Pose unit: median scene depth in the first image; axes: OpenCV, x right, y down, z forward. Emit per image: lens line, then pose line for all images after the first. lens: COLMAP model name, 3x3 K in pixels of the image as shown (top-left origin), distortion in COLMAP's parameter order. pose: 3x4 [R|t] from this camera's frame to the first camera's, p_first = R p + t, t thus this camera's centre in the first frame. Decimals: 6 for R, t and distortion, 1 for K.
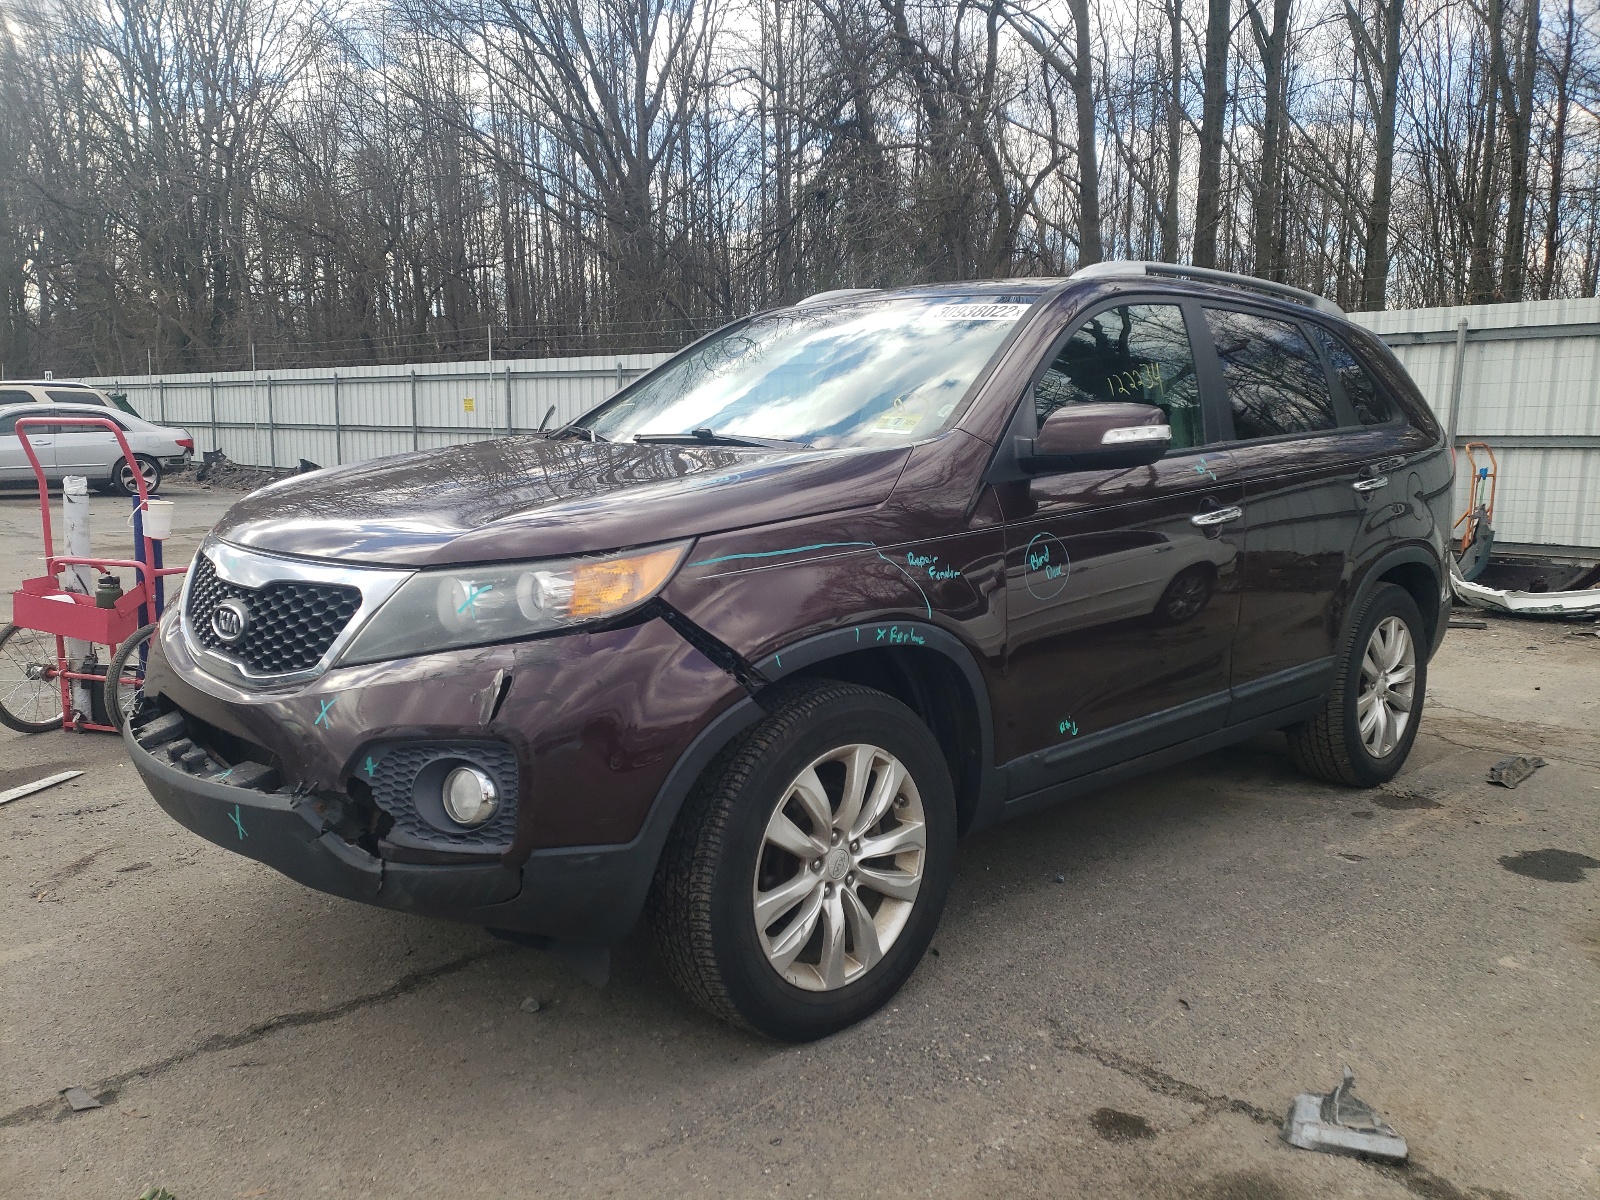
lens RADIAL K [[1211.5, 0, 800.0], [0, 1211.5, 600.0], [0, 0, 1]] dist [0.071751, -0.000231]
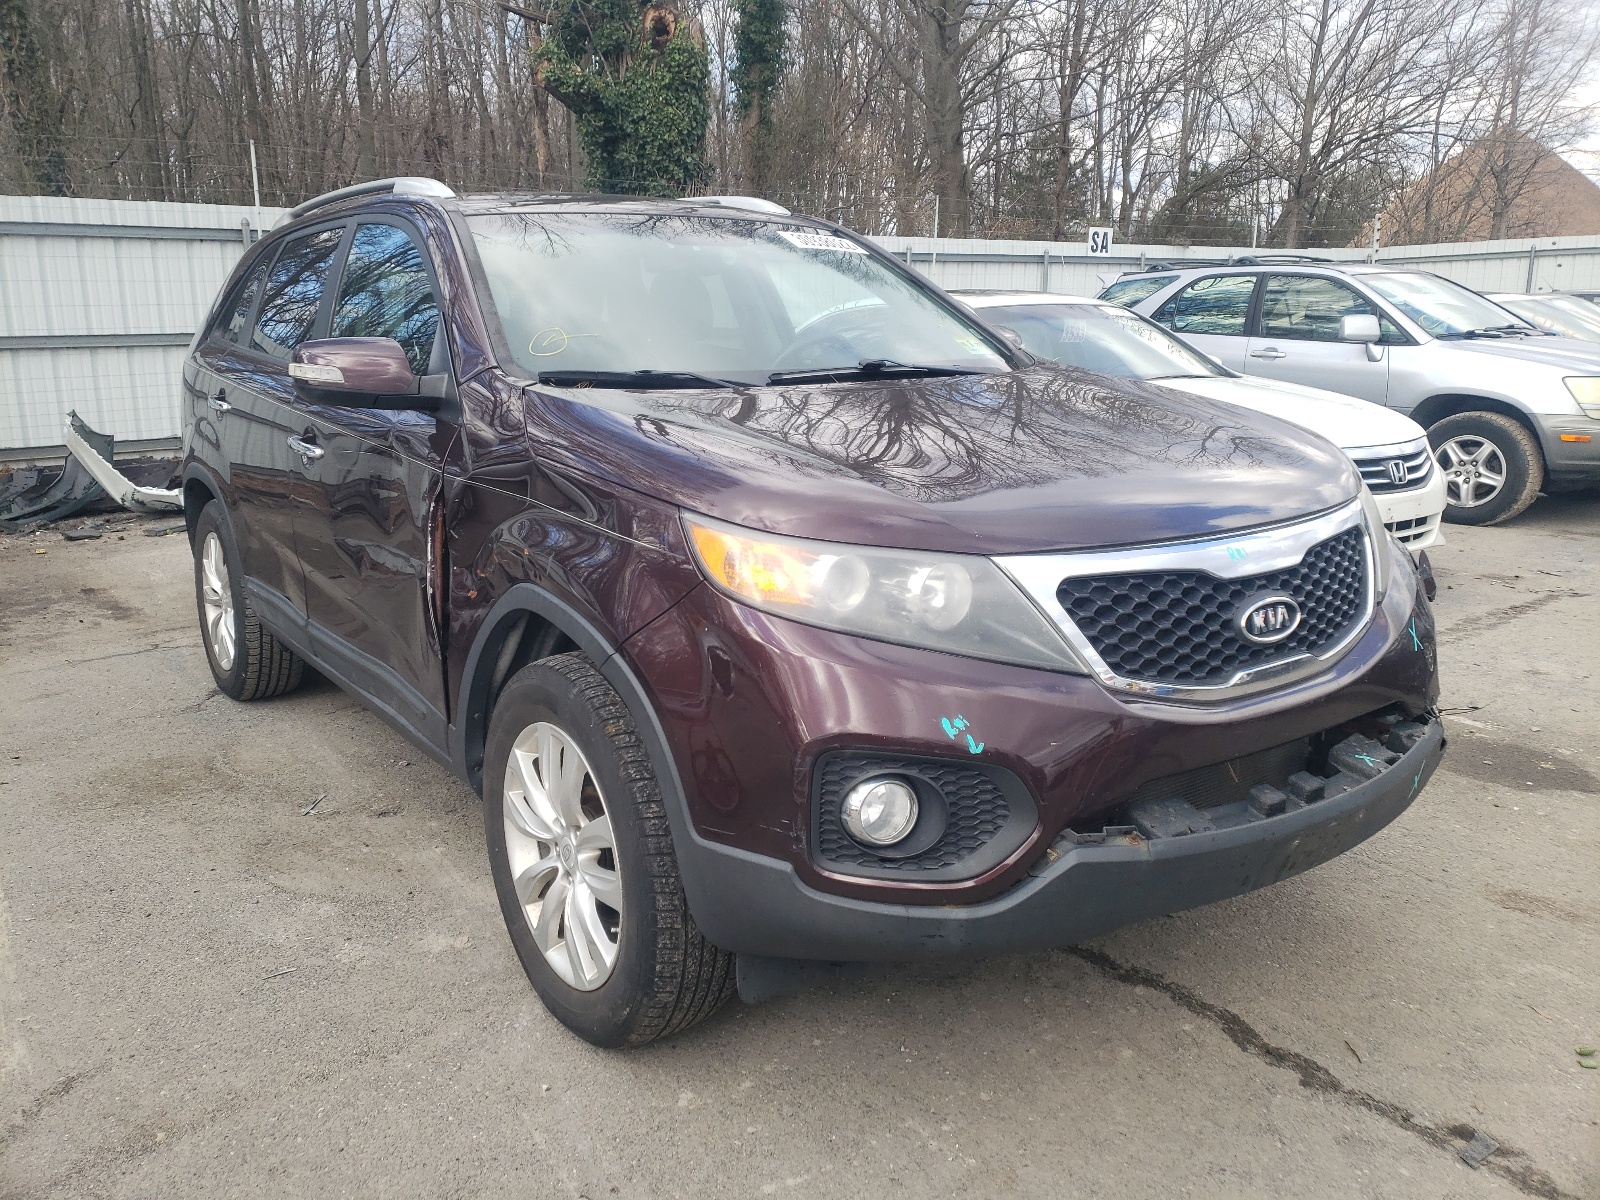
lens RADIAL K [[1221.3, 0, 800.0], [0, 1221.3, 600.0], [0, 0, 1]] dist [-0.002368, -0.000294]
pose [[0.143505, -0.230544, 0.962422, -1.091744], [0.151239, 0.966173, 0.208892, -0.155253], [-0.978025, 0.115579, 0.173518, 1.032662]]
